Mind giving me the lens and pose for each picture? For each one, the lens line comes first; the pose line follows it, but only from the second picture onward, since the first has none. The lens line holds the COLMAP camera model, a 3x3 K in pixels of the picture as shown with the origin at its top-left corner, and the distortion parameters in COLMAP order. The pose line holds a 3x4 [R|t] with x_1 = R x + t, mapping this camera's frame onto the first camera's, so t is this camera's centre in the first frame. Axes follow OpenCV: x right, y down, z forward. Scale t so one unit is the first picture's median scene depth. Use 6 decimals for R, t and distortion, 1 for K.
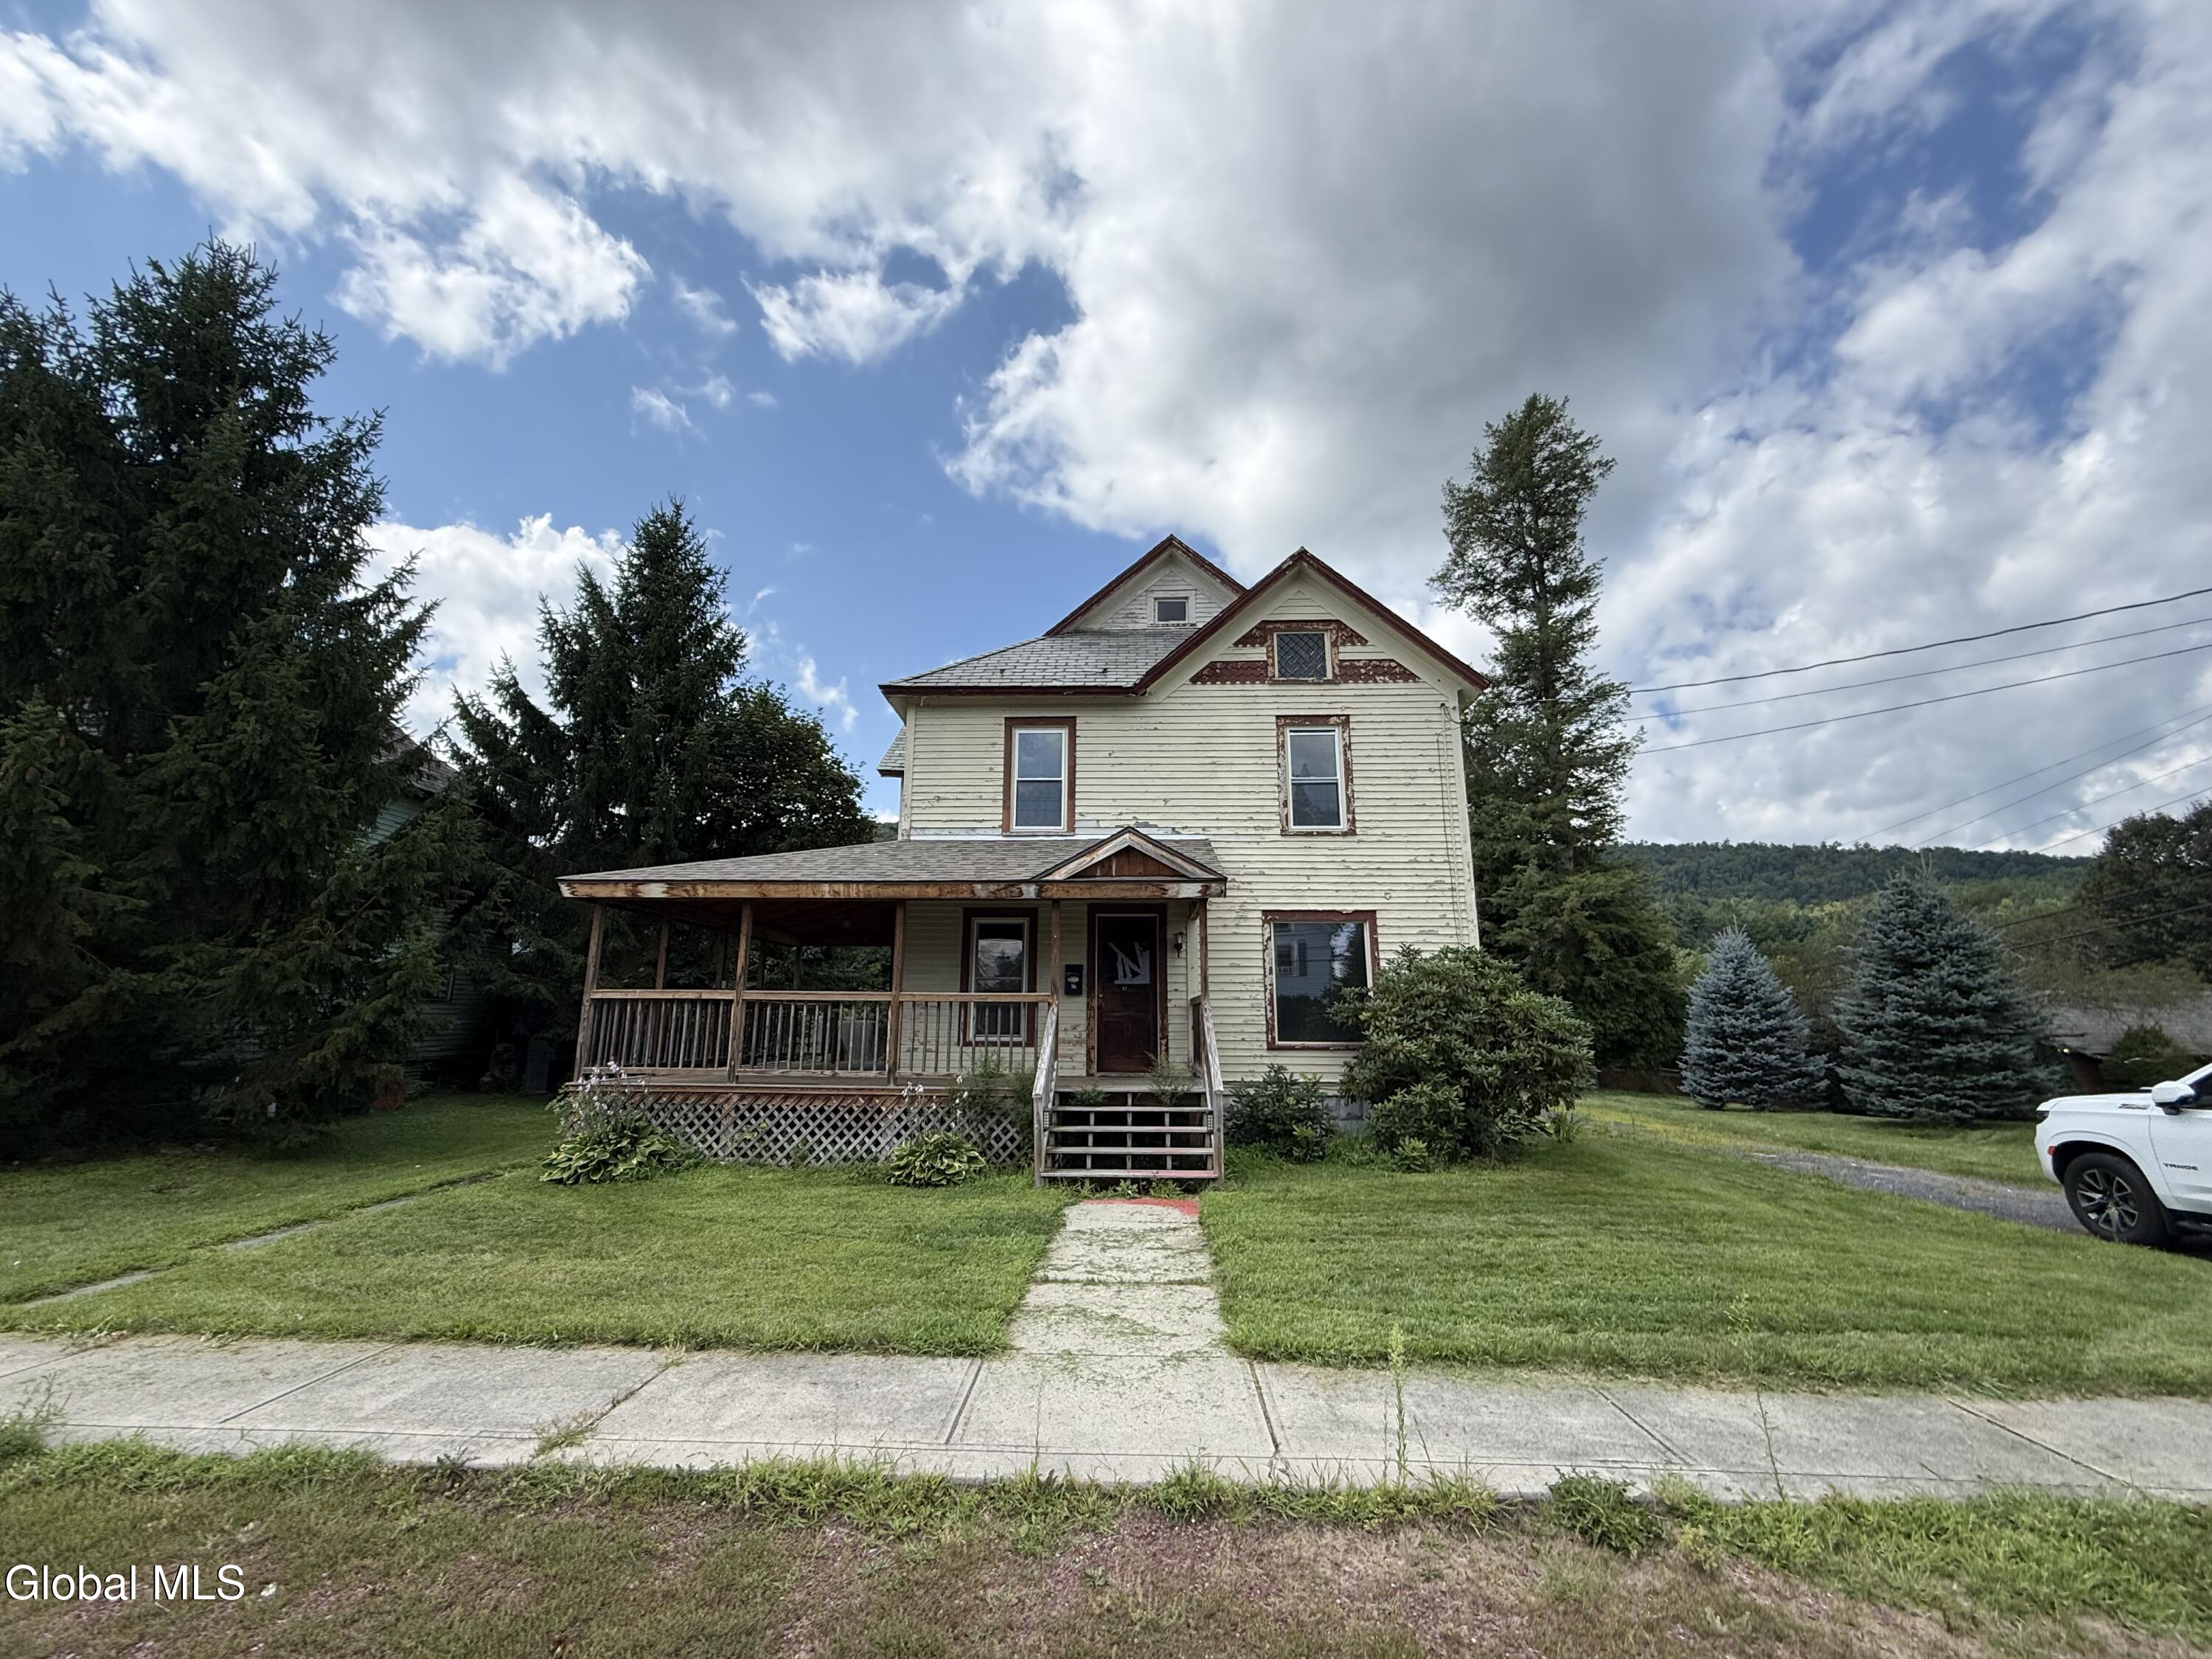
lens RADIAL K [[879.5, 0, 1098.9], [0, 879.5, 817.2], [0, 0, 1]] dist [0.001484, -0.000595]
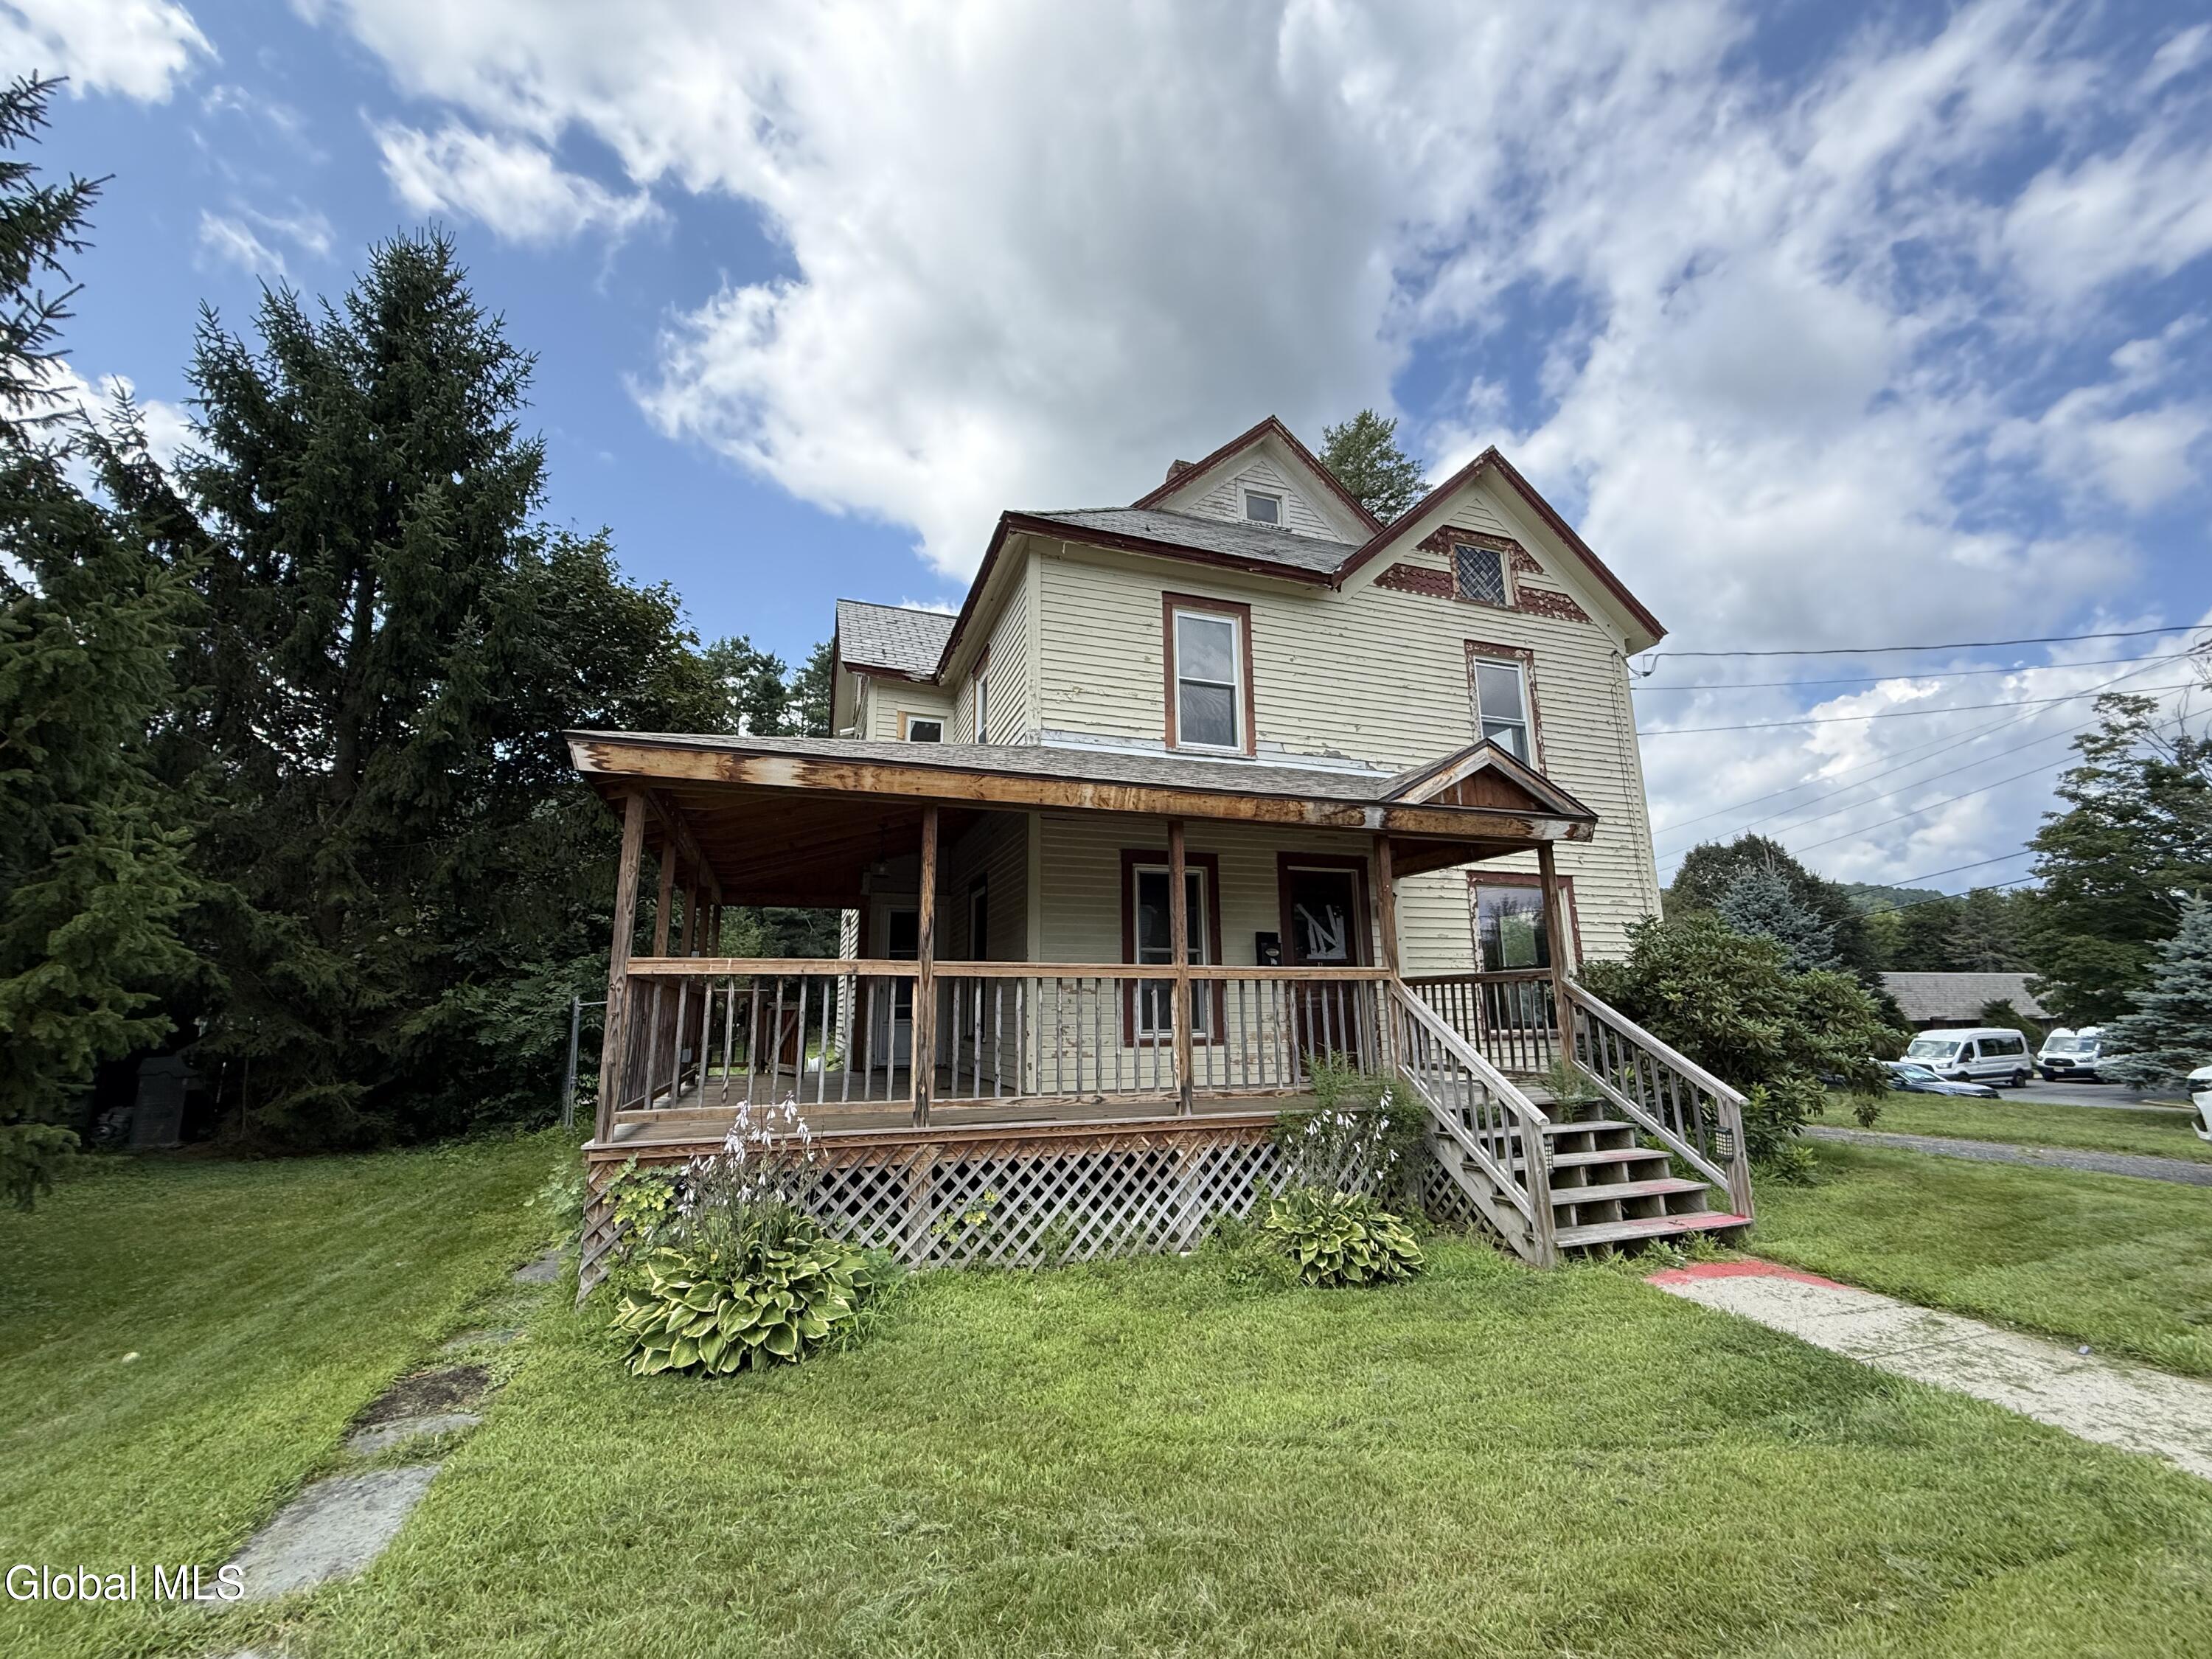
lens RADIAL K [[879.5, 0, 1108.7], [0, 879.5, 819.0], [0, 0, 1]] dist [0.001484, -0.000595]
pose [[0.930619, 0.064729, 0.360221, -0.433136], [-0.069646, 0.997572, 0.000672, 0.083195], [-0.359302, -0.025713, 0.932867, 0.368893]]
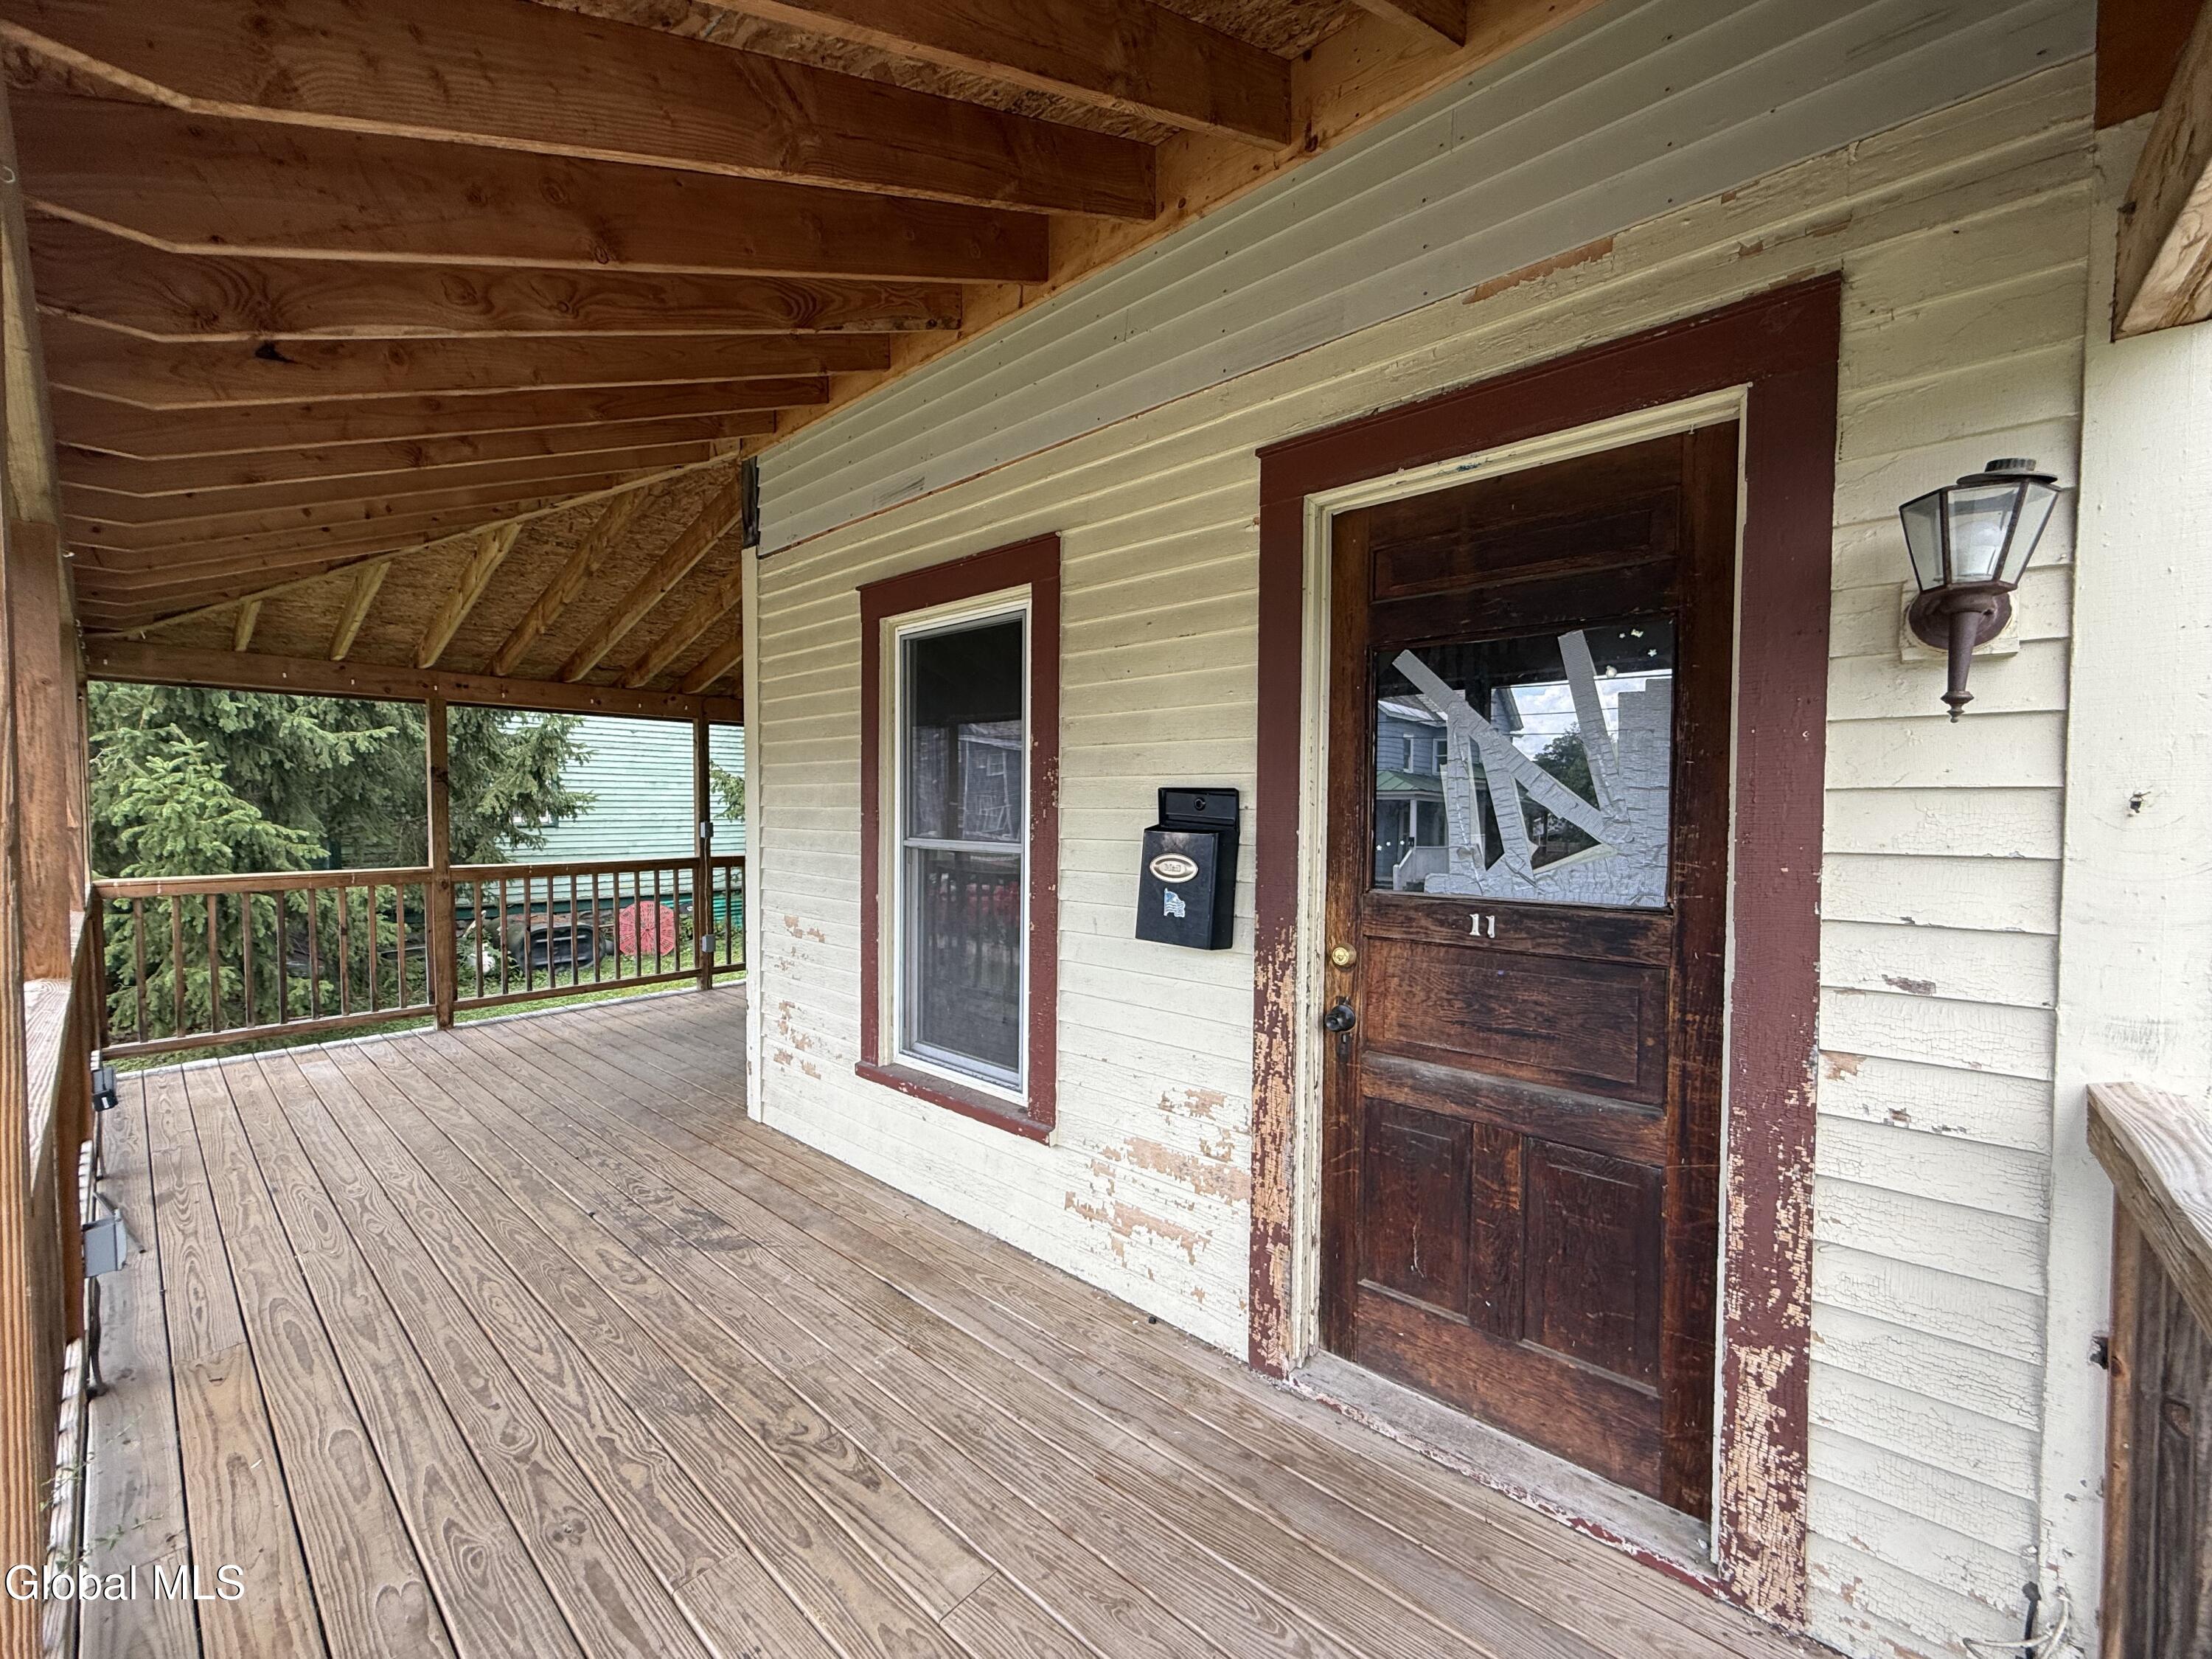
lens RADIAL K [[879.5, 0, 1104.3], [0, 879.5, 826.1], [0, 0, 1]] dist [0.001484, -0.000595]
pose [[0.777197, 0.018995, -0.628970, 0.078101], [0.159813, 0.960813, 0.226492, 0.132179], [0.608625, -0.276546, 0.743705, 0.861674]]
